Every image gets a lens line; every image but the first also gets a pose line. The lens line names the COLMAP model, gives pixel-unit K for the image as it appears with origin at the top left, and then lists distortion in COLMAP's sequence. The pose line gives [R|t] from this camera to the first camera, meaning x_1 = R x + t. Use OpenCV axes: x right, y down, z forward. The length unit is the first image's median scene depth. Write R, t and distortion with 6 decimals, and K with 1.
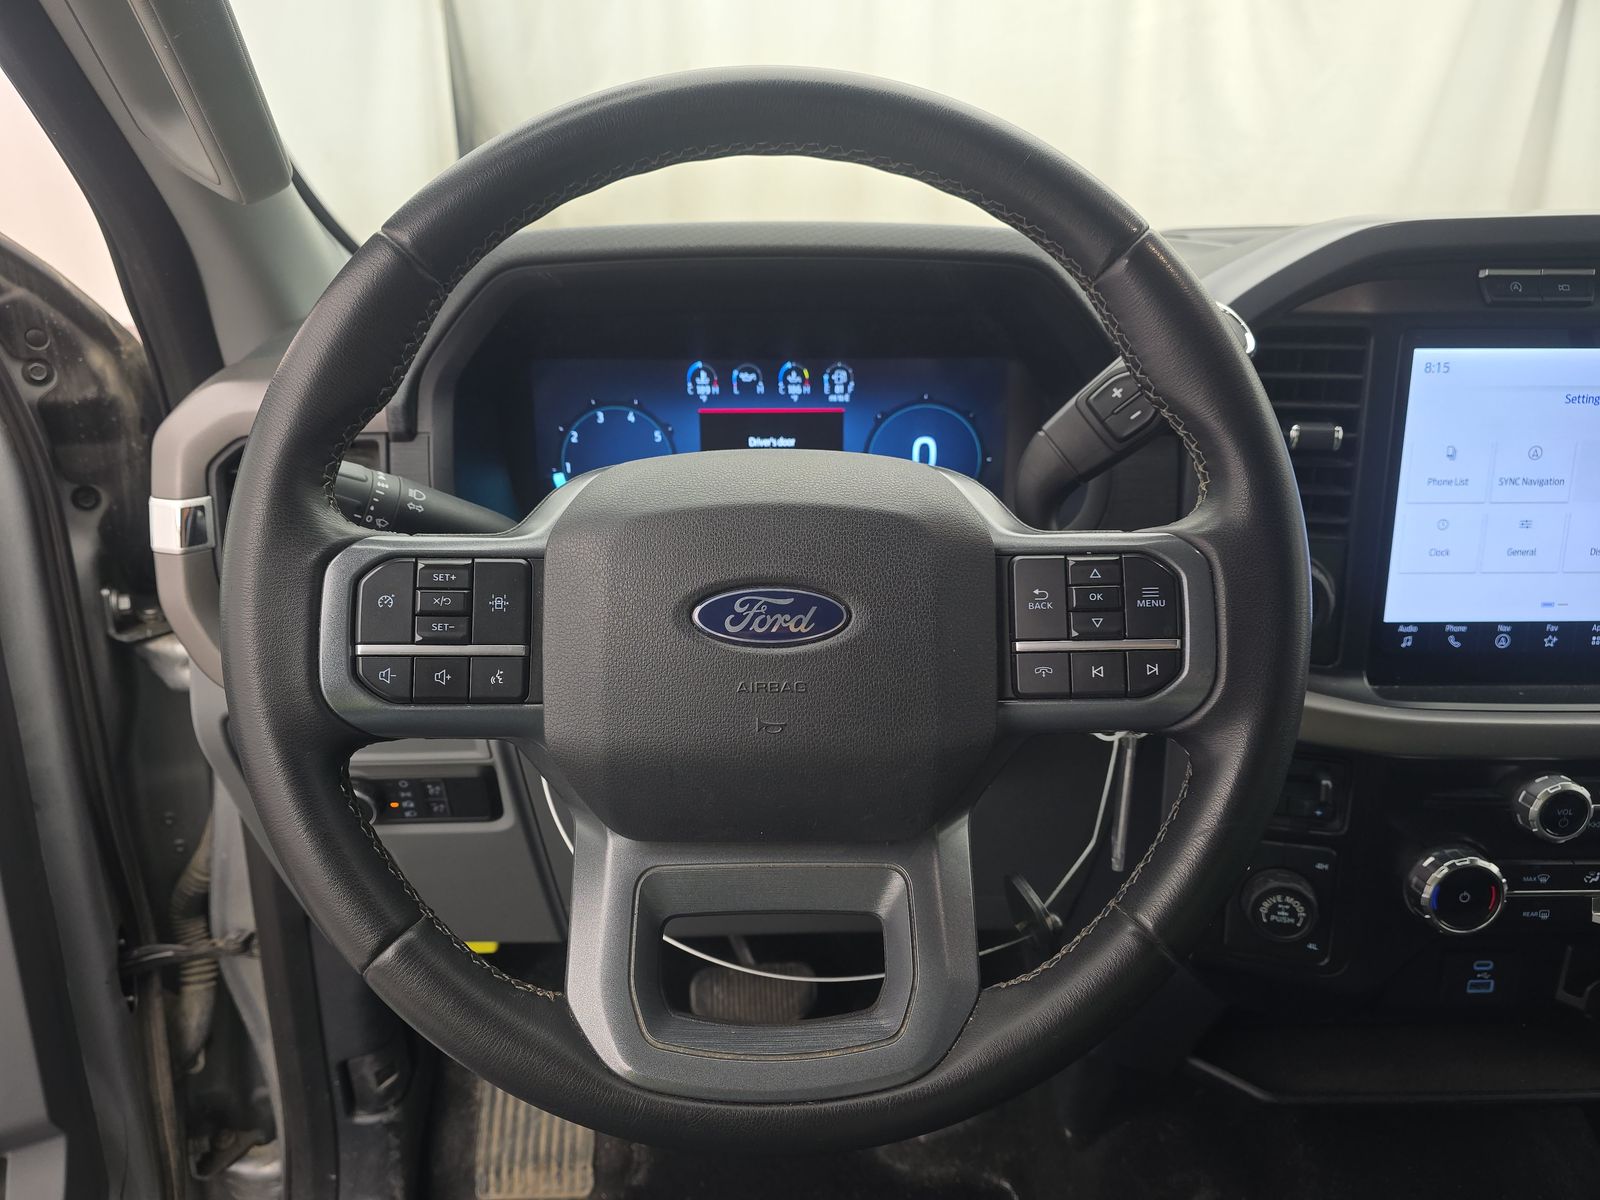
lens RADIAL K [[1053.6, 0, 800.0], [0, 1053.6, 600.0], [0, 0, 1]] dist [0.058176, -0.037422]
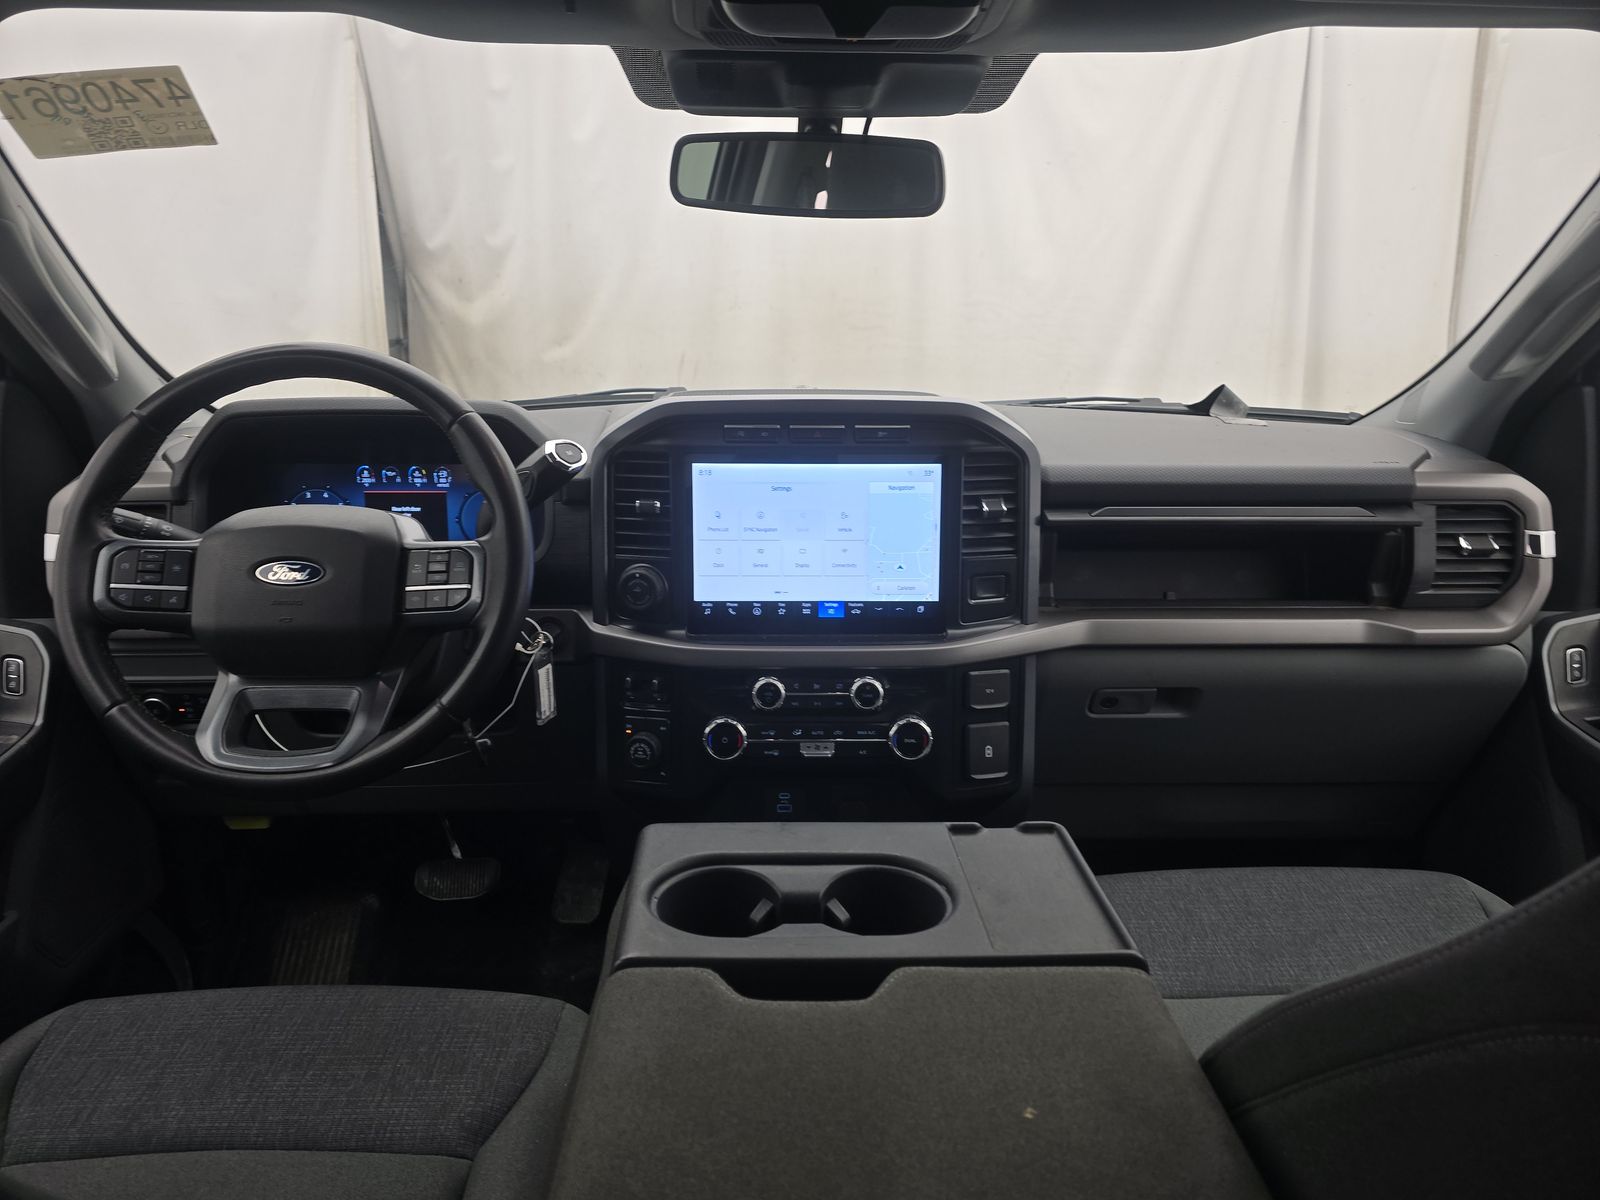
lens RADIAL K [[1053.6, 0, 800.0], [0, 1053.6, 600.0], [0, 0, 1]] dist [0.058176, -0.037422]
pose [[0.999986, 0.002761, 0.004602, 0.726580], [-0.002334, 0.995921, -0.090204, 0.190358], [-0.004833, 0.090192, 0.995913, -0.906914]]
